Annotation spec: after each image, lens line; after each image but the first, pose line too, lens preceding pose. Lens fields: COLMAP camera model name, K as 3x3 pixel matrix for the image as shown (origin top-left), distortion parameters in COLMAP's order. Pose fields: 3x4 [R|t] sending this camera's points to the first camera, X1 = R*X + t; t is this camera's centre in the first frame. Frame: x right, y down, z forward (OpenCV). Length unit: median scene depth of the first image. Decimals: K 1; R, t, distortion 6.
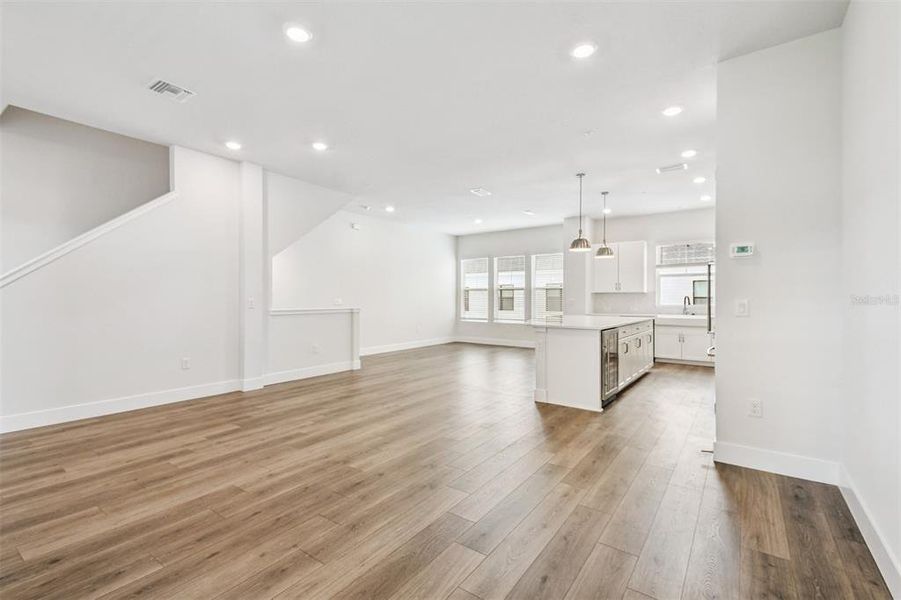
lens RADIAL K [[401.6, 0, 451.8], [0, 401.6, 301.5], [0, 0, 1]] dist [-0.003042, -0.000596]
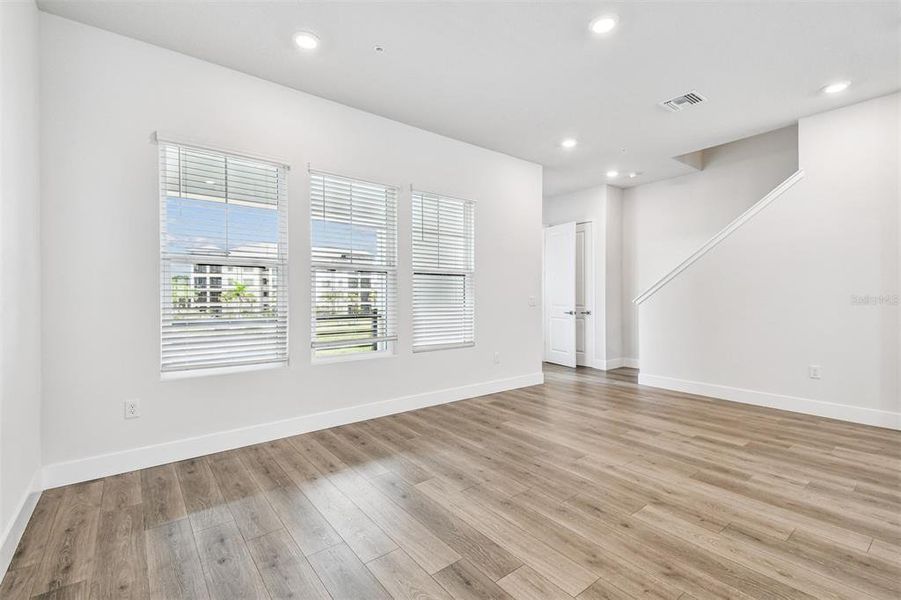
lens RADIAL K [[413.2, 0, 451.2], [0, 413.2, 296.1], [0, 0, 1]] dist [-0.000573, -0.002373]
pose [[-0.313324, 0.002117, -0.949644, 0.621956], [-0.003781, 0.999987, 0.003476, -0.006153], [0.949639, 0.004680, -0.313312, 0.857931]]
